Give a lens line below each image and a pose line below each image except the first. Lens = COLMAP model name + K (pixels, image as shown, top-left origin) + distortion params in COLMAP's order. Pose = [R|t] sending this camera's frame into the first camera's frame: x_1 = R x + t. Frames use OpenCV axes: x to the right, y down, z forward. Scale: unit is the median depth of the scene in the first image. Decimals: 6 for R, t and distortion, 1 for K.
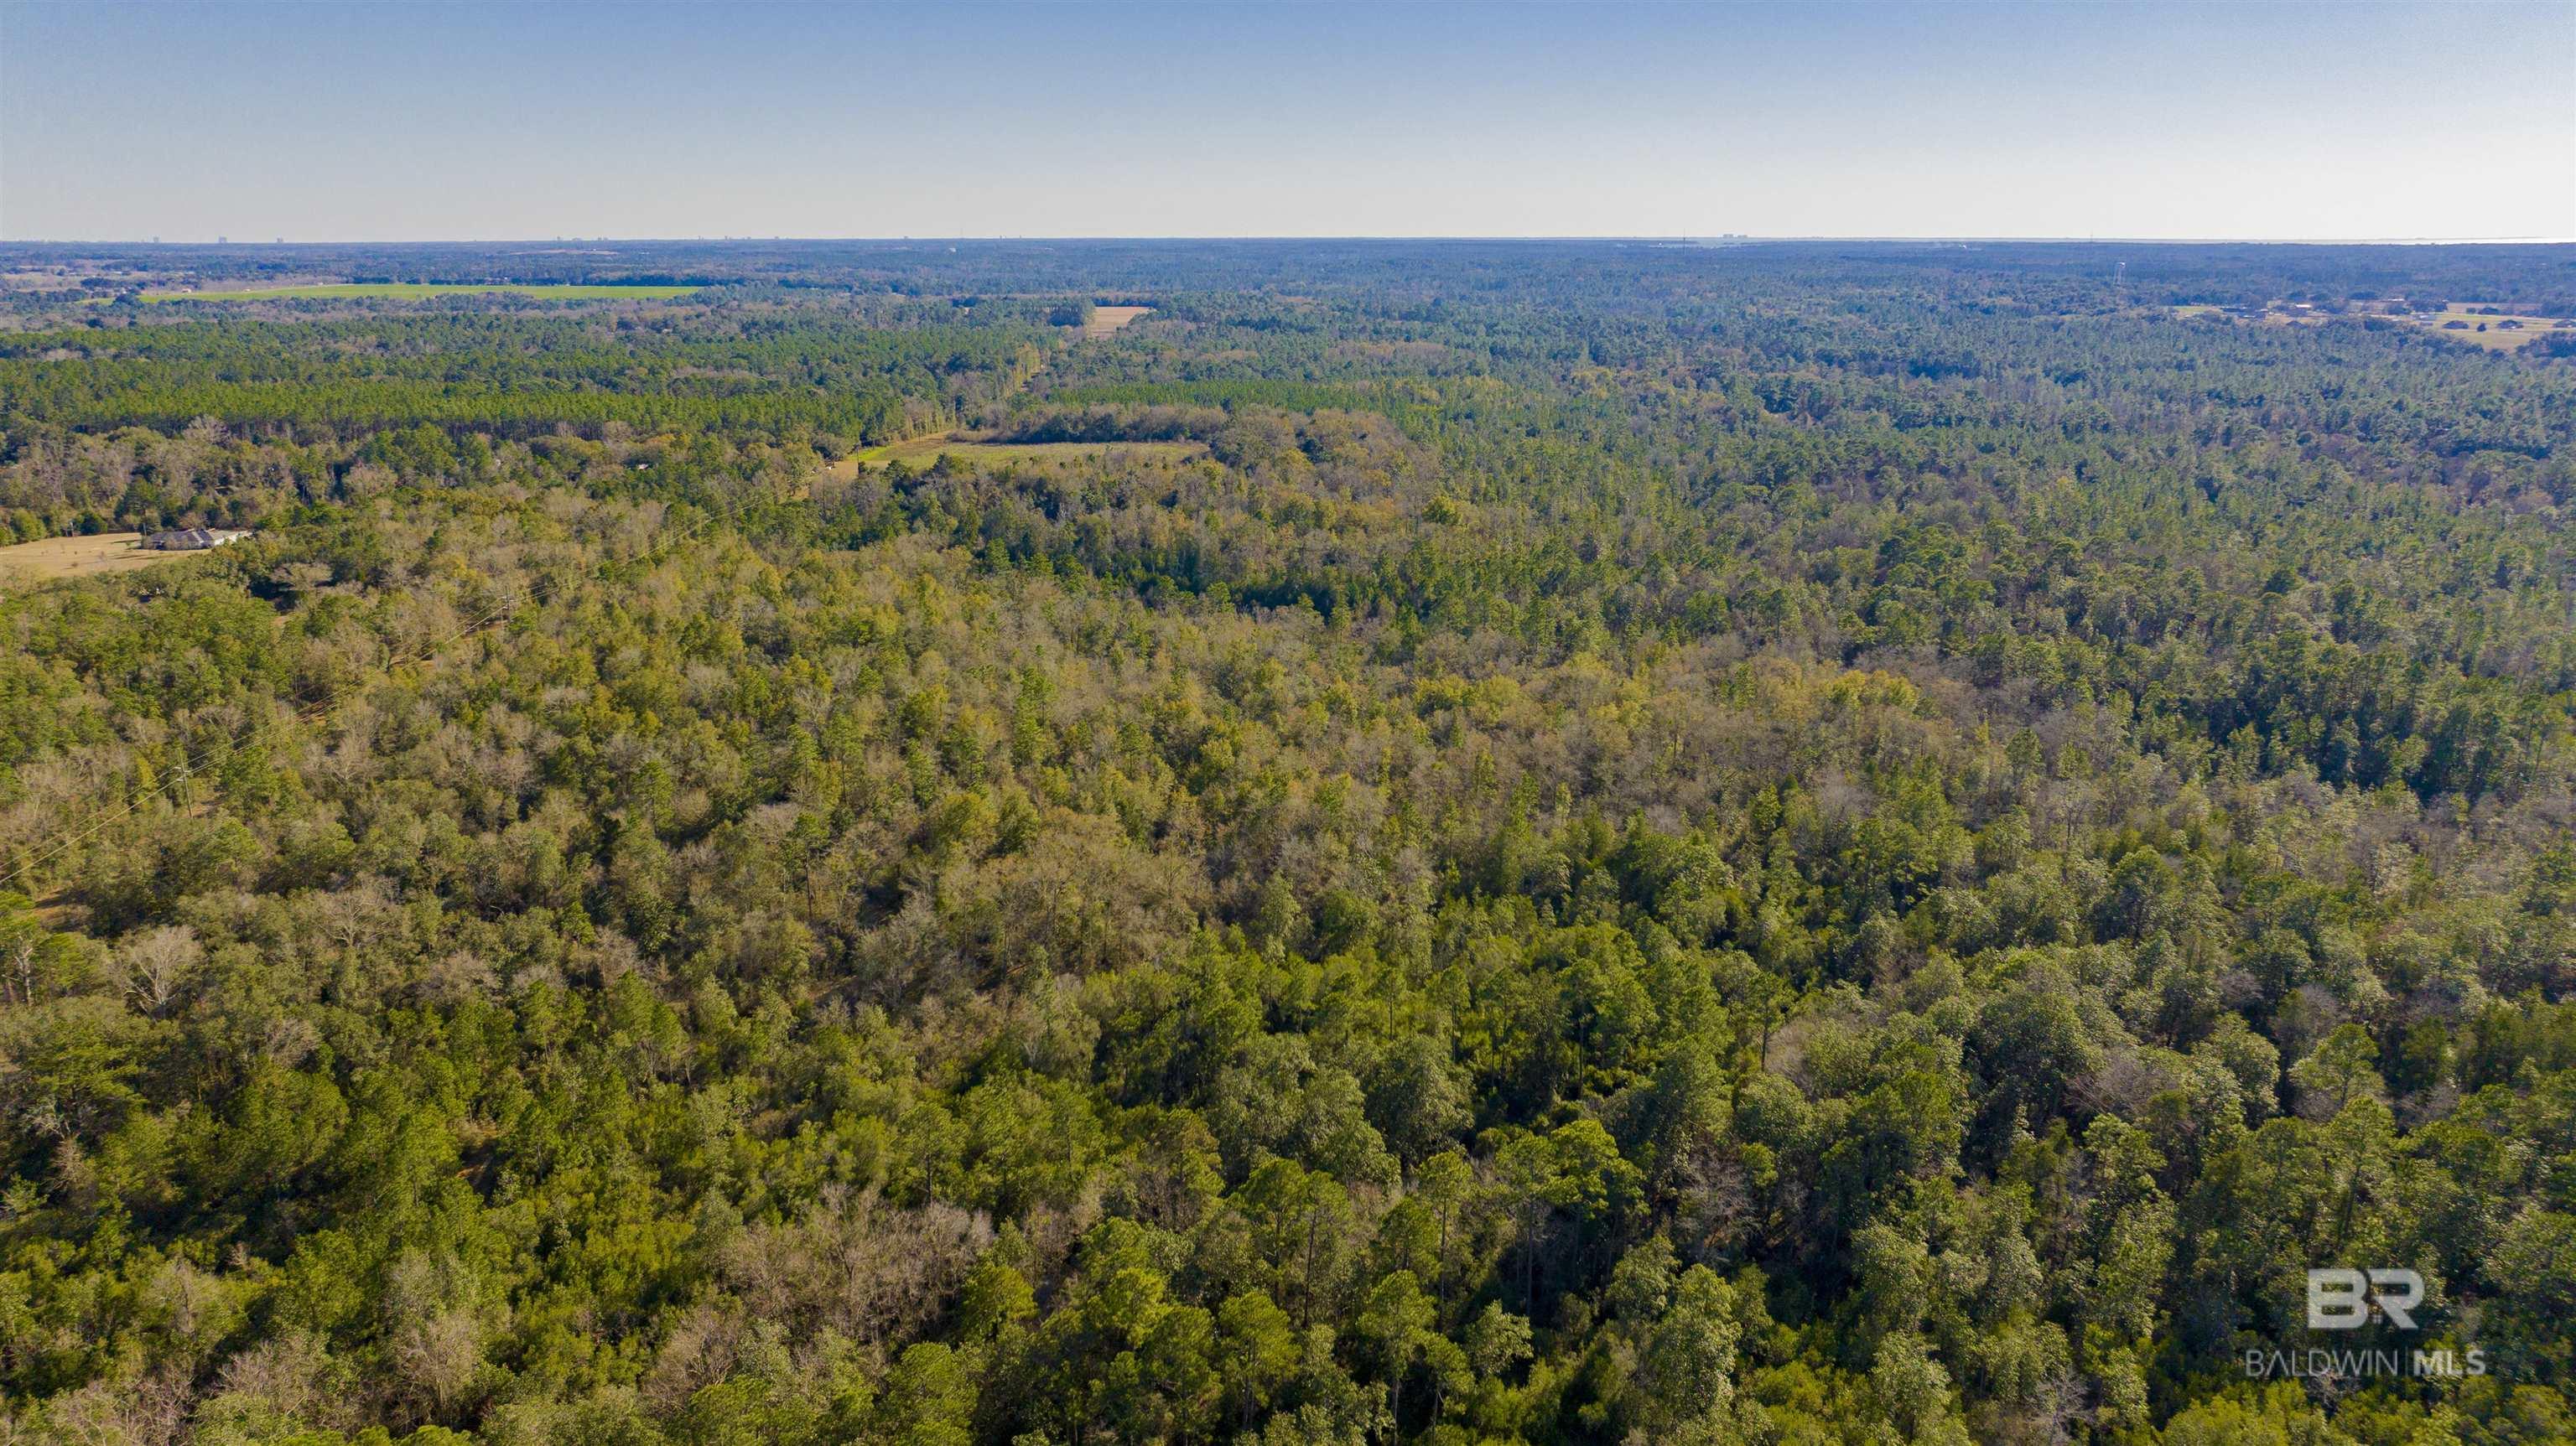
lens RADIAL K [[1838.5, 0, 1287.9], [0, 1838.5, 636.7], [0, 0, 1]] dist [-0.015712, 0.001520]
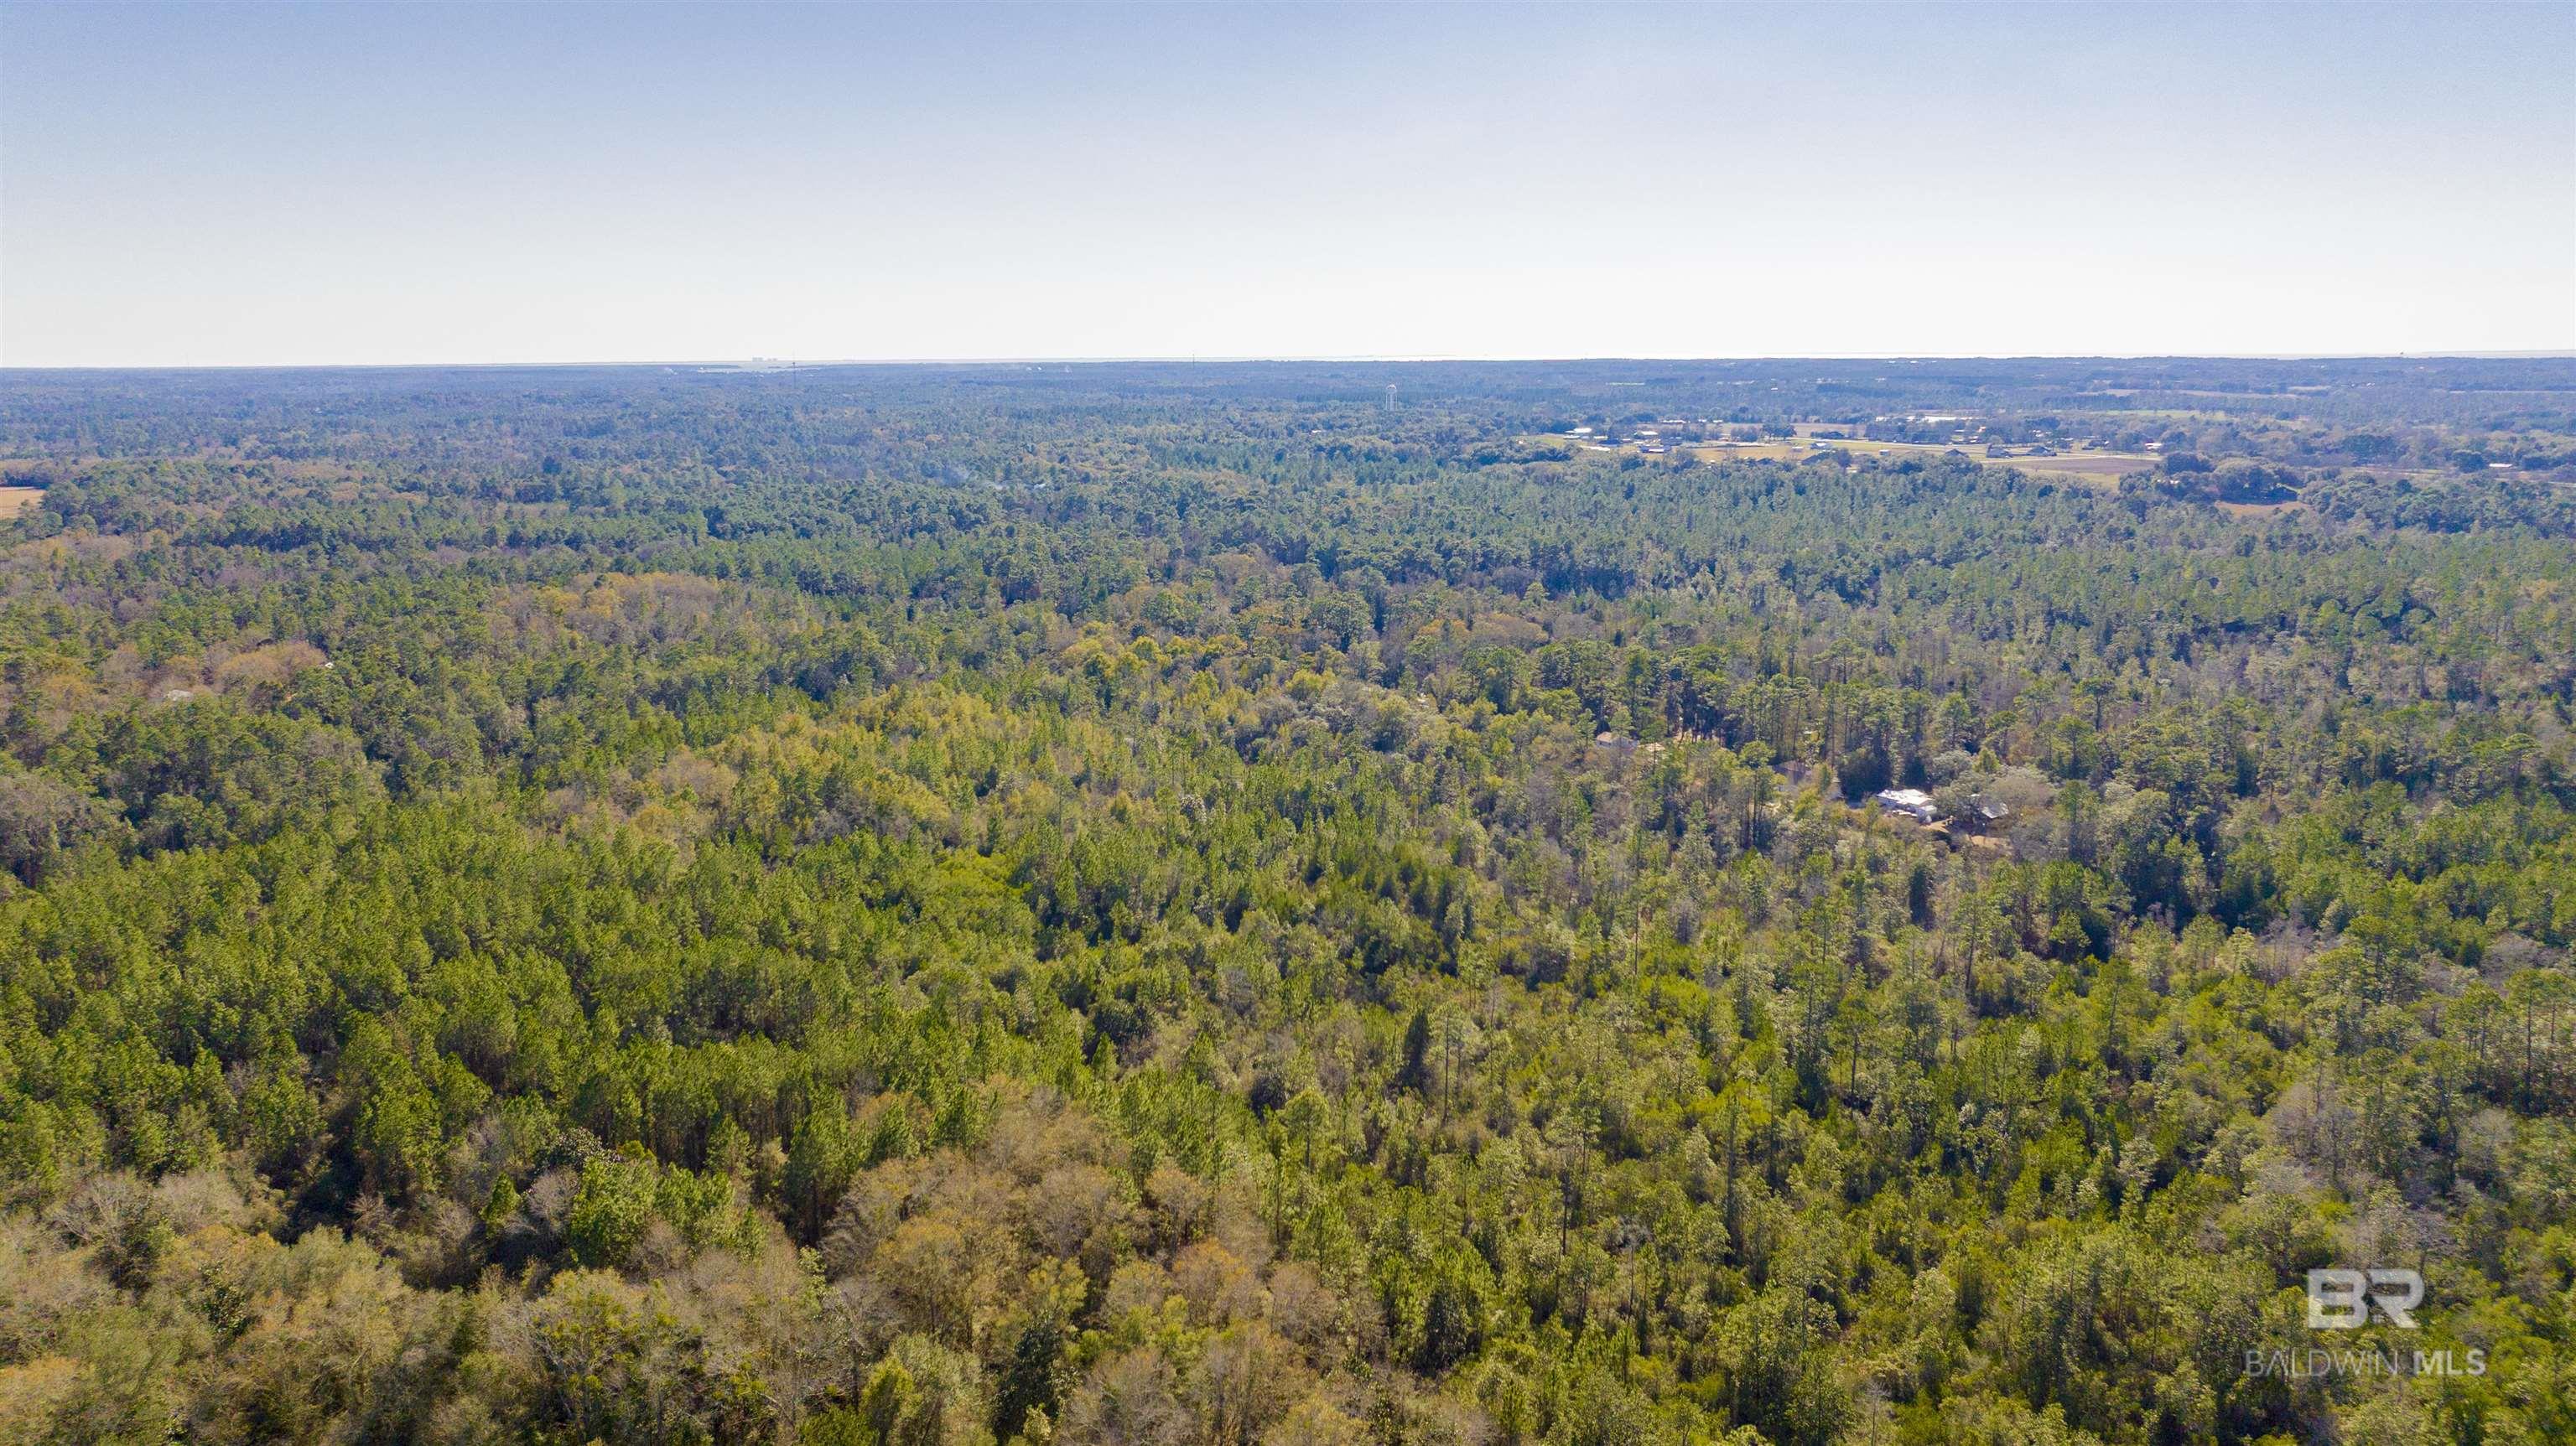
lens RADIAL K [[1820.2, 0, 1279.2], [0, 1820.2, 612.6], [0, 0, 1]] dist [-0.005203, 0.001950]
pose [[0.868924, -0.074464, 0.489312, -0.033642], [0.111839, 0.992588, -0.047553, -0.144091], [-0.482144, 0.096044, 0.870812, 0.650583]]
